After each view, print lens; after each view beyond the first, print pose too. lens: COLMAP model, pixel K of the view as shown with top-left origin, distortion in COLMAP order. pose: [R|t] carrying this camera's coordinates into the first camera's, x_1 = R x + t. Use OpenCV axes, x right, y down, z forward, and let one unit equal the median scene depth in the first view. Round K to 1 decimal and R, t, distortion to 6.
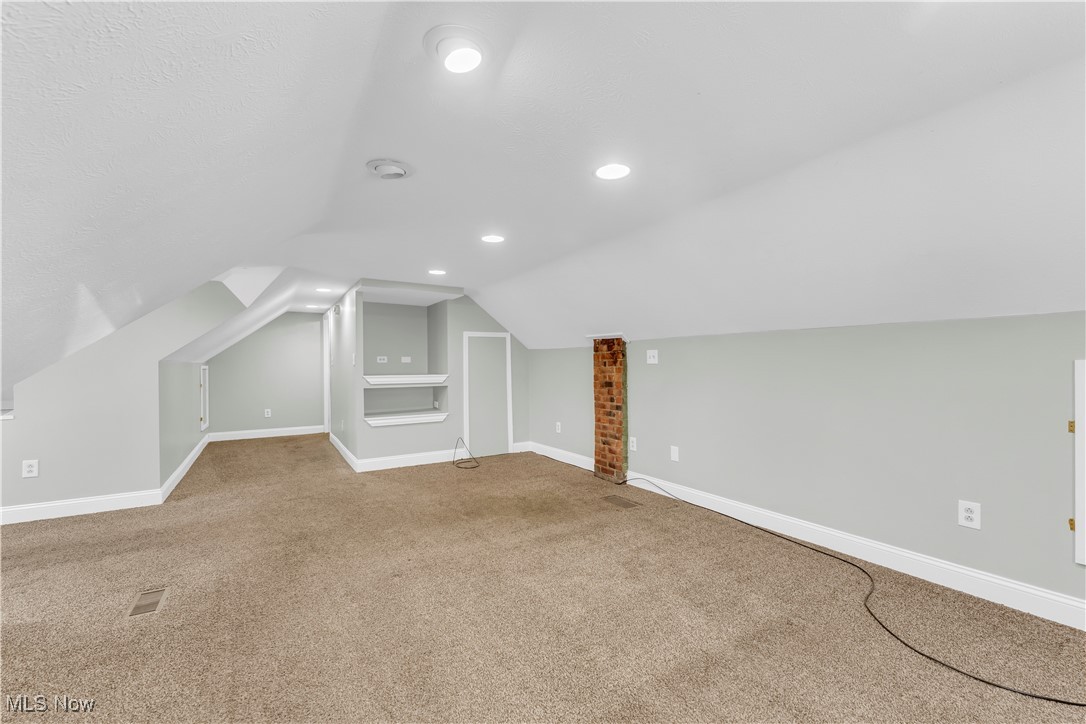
lens RADIAL K [[441.1, 0, 542.6], [0, 441.1, 364.6], [0, 0, 1]] dist [0.000171, 0.000039]
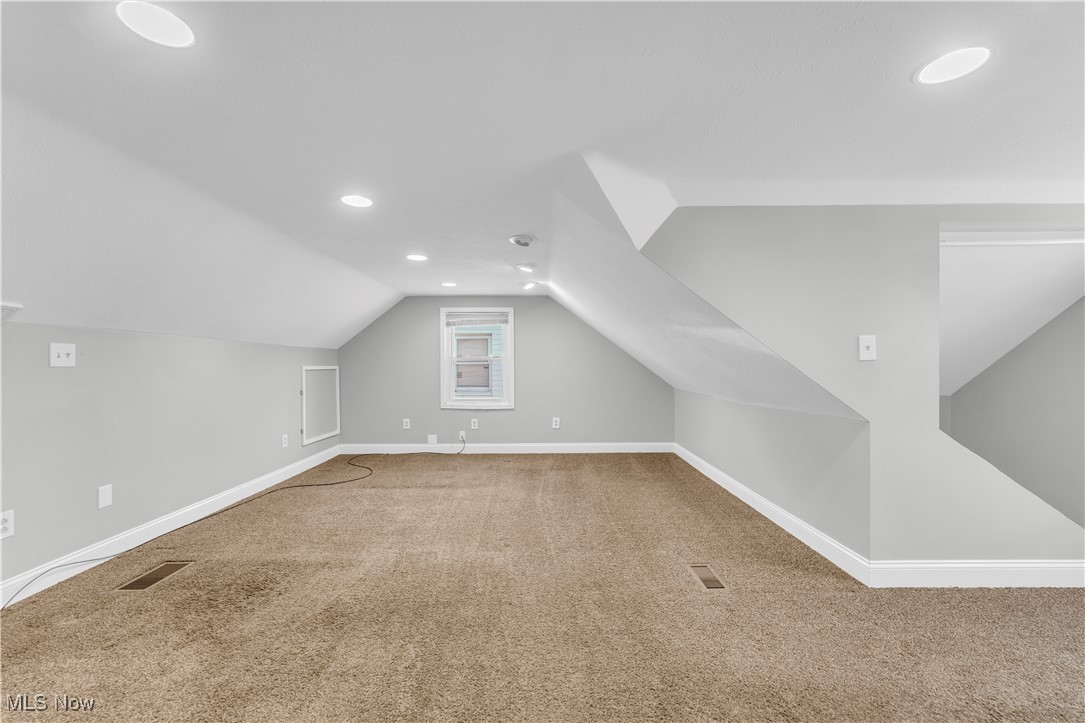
lens RADIAL K [[440.7, 0, 539.8], [0, 440.7, 362.8], [0, 0, 1]] dist [0.000171, 0.000039]
pose [[-0.845328, 0.009017, 0.534172, -0.635546], [0.006136, 0.999955, -0.007170, 0.001635], [-0.534213, -0.002783, -0.845345, 1.195155]]
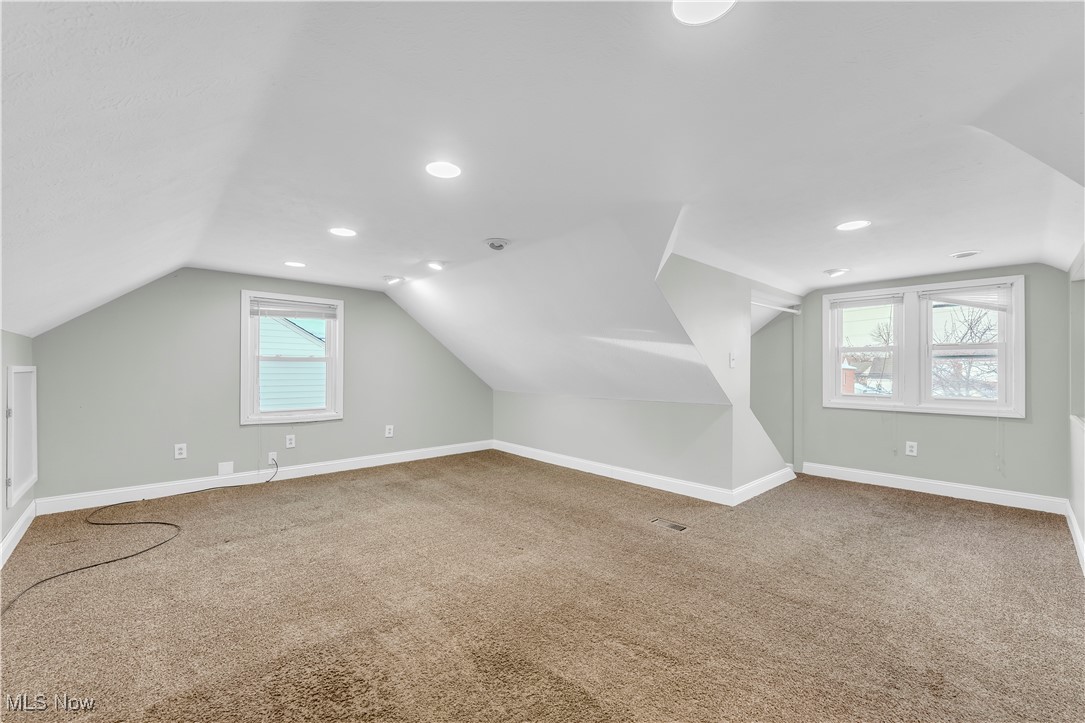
lens RADIAL K [[440.7, 0, 535.3], [0, 440.7, 367.3], [0, 0, 1]] dist [0.000171, 0.000039]
pose [[-0.984713, -0.002452, -0.174165, -0.098330], [-0.001816, 0.999991, -0.003808, 0.000790], [0.174173, -0.003434, -0.984709, 1.333286]]
